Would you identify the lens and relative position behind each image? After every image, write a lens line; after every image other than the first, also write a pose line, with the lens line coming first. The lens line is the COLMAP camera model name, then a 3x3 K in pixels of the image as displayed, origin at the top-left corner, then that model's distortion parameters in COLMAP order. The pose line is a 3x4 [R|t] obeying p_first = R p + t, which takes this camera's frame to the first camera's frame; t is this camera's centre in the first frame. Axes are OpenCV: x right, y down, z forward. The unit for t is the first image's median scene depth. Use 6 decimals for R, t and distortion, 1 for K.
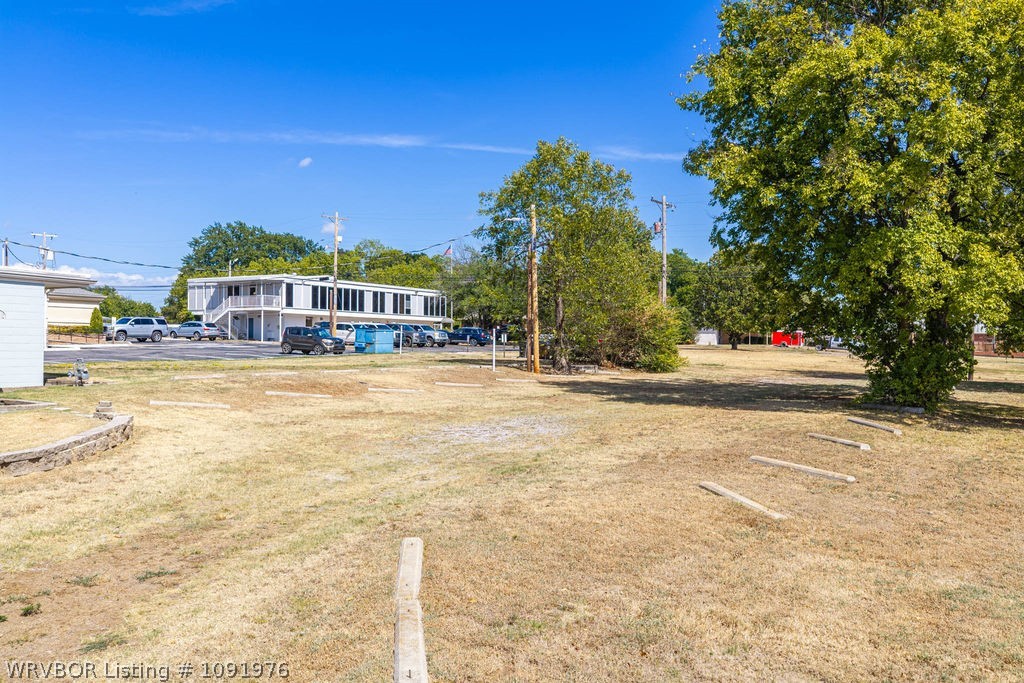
lens RADIAL K [[849.4, 0, 515.2], [0, 849.4, 342.6], [0, 0, 1]] dist [0.018424, -0.030520]
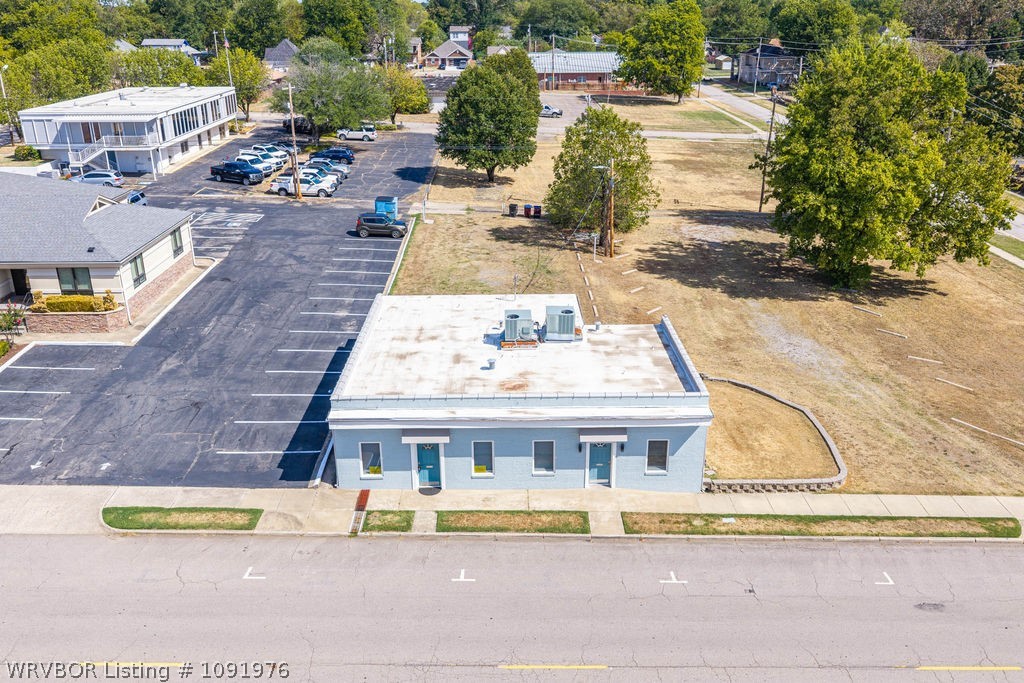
lens RADIAL K [[849.4, 0, 515.2], [0, 849.4, 342.6], [0, 0, 1]] dist [0.018424, -0.030520]
pose [[0.852737, -0.202076, 0.481668, -0.841360], [0.007638, 0.926861, 0.375327, -0.377423], [-0.522284, -0.316376, 0.791913, -0.269061]]
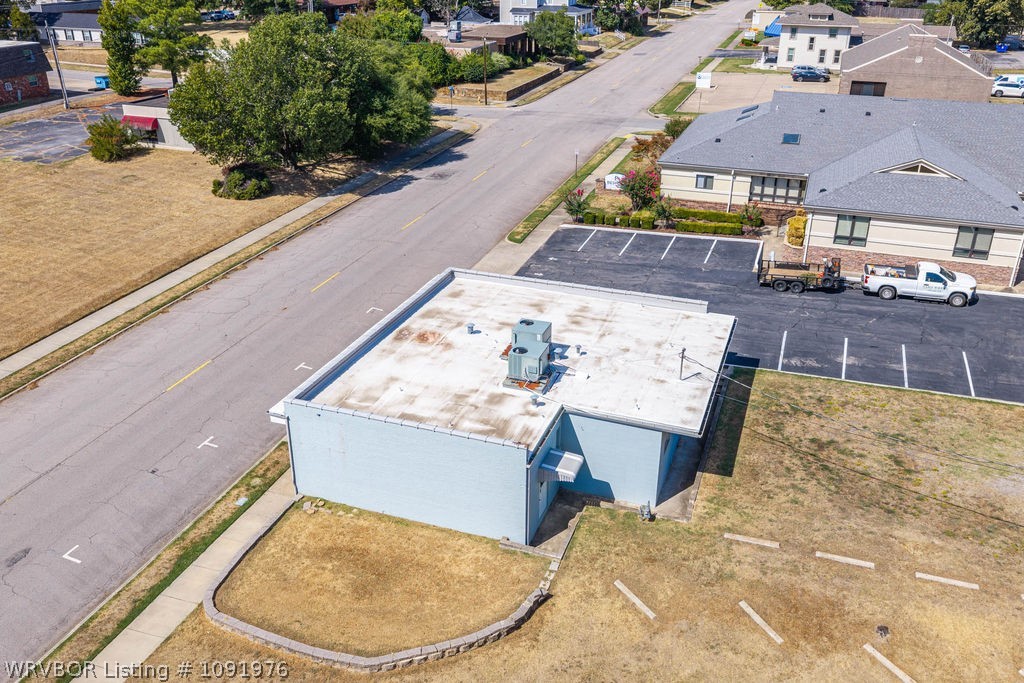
lens RADIAL K [[849.4, 0, 515.2], [0, 849.4, 342.6], [0, 0, 1]] dist [0.018424, -0.030520]
pose [[0.190348, 0.414110, -0.890101, 0.270140], [0.001645, 0.906543, 0.422111, -0.385014], [0.981715, -0.081812, 0.171877, 0.282774]]
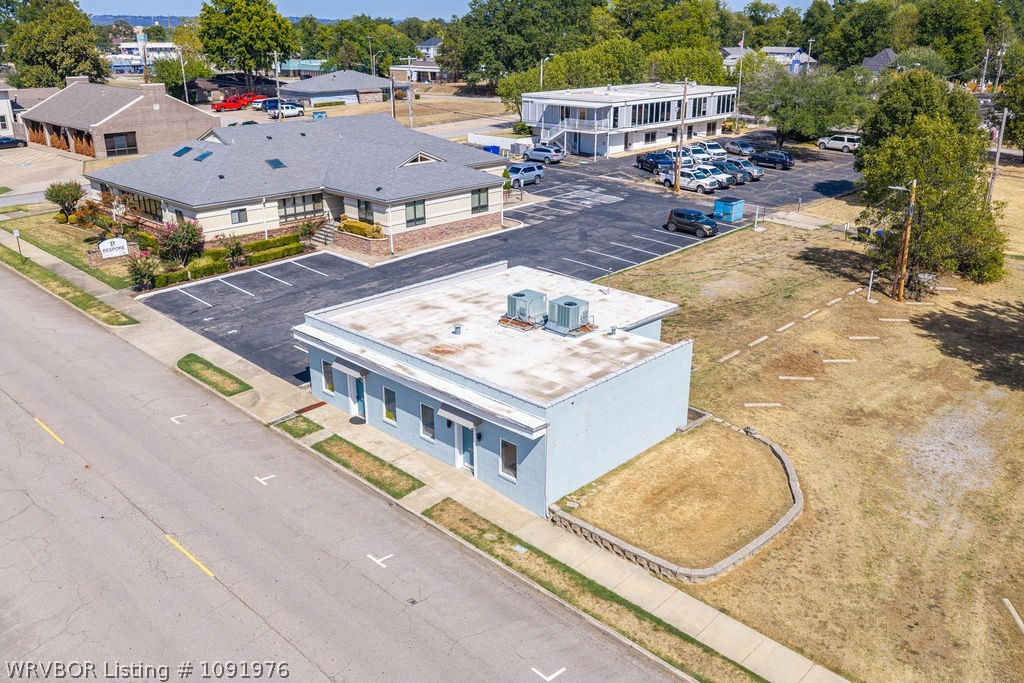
lens RADIAL K [[851.7, 0, 515.4], [0, 851.7, 340.5], [0, 0, 1]] dist [0.020653, -0.042354]
pose [[0.974380, 0.070216, -0.213667, -0.237780], [0.009234, 0.936727, 0.349940, -0.332877], [0.224719, -0.342947, 0.912079, -0.368611]]
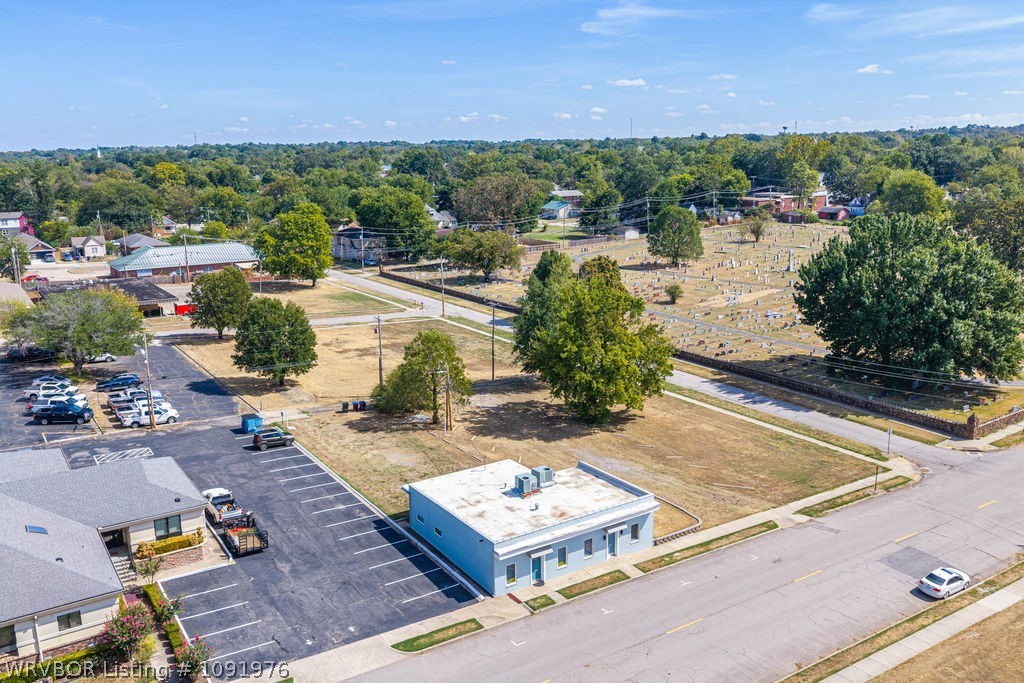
lens RADIAL K [[851.7, 0, 515.4], [0, 851.7, 340.5], [0, 0, 1]] dist [0.020653, -0.042354]
pose [[0.428327, -0.208234, 0.879303, -1.699088], [0.009979, 0.974117, 0.225826, -0.653043], [-0.903568, -0.087953, 0.419319, -0.165462]]
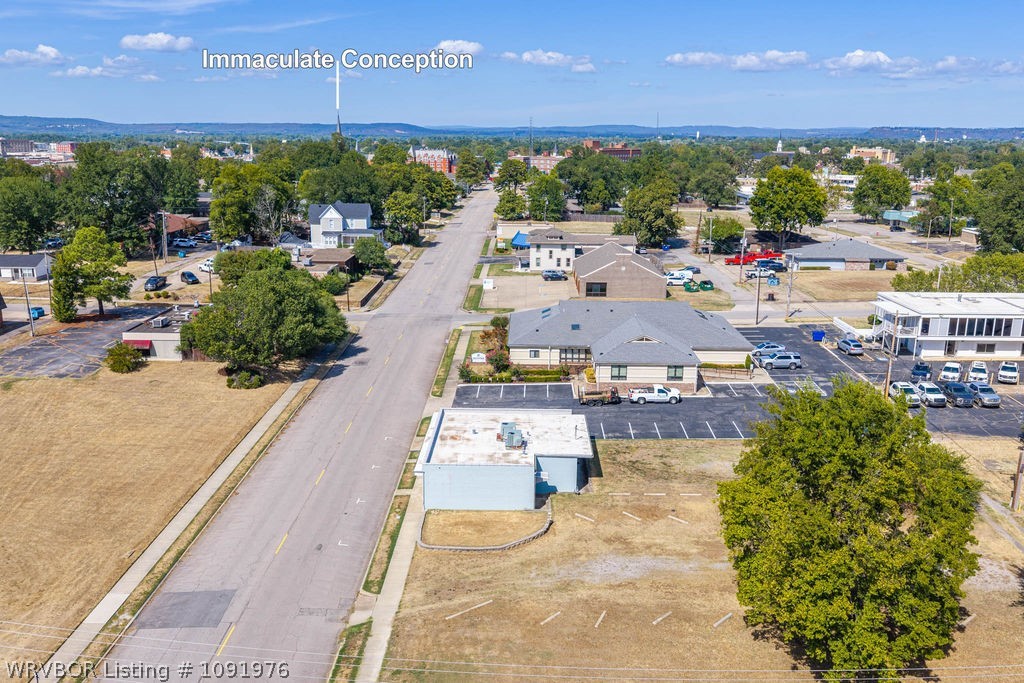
lens RADIAL K [[849.4, 0, 515.2], [0, 849.4, 342.6], [0, 0, 1]] dist [0.018424, -0.030520]
pose [[0.497644, 0.204035, -0.843042, 0.999122], [0.001313, 0.971761, 0.235963, -0.639250], [0.867380, -0.118532, 0.483323, -0.363629]]
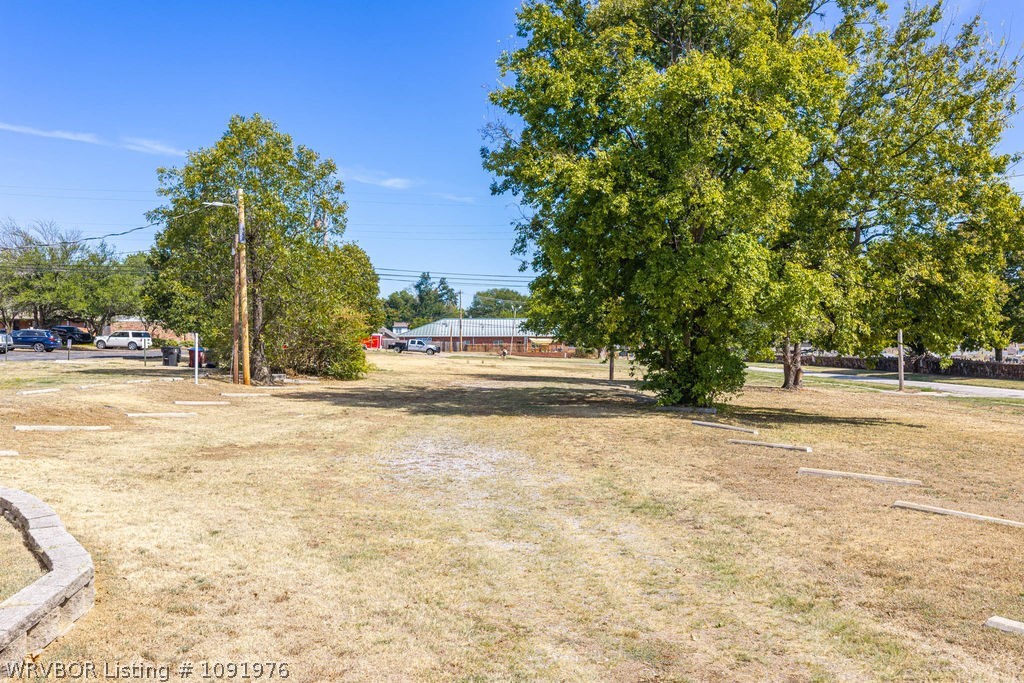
lens RADIAL K [[853.4, 0, 514.0], [0, 853.4, 342.3], [0, 0, 1]] dist [0.005639, -0.007055]
pose [[0.851090, -0.003169, 0.525010, -0.164521], [0.004378, 0.999990, -0.001061, -0.004229], [-0.525001, 0.003202, 0.851095, 0.102392]]
